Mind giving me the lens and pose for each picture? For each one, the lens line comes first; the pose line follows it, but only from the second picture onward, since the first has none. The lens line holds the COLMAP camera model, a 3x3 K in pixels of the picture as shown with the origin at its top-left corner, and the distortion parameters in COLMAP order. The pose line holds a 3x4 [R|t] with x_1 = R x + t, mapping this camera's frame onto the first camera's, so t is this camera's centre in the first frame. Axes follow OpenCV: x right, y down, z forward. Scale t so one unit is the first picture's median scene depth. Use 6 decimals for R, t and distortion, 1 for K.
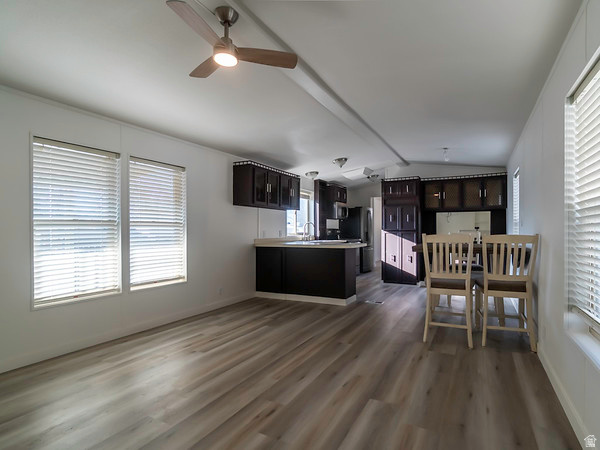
lens RADIAL K [[331.9, 0, 311.8], [0, 331.9, 233.7], [0, 0, 1]] dist [-0.002770, -0.000489]
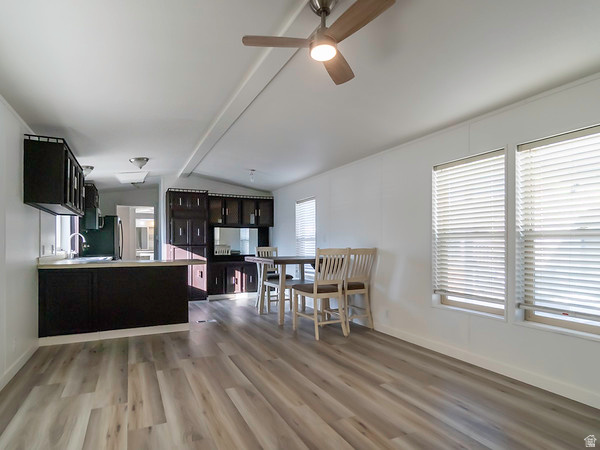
lens RADIAL K [[341.8, 0, 299.7], [0, 341.8, 245.0], [0, 0, 1]] dist [-0.001113, -0.000858]
pose [[0.603074, 0.002264, 0.797682, -0.433128], [0.004744, 0.999968, -0.006424, -0.001965], [-0.797671, 0.007658, 0.603044, 0.209644]]
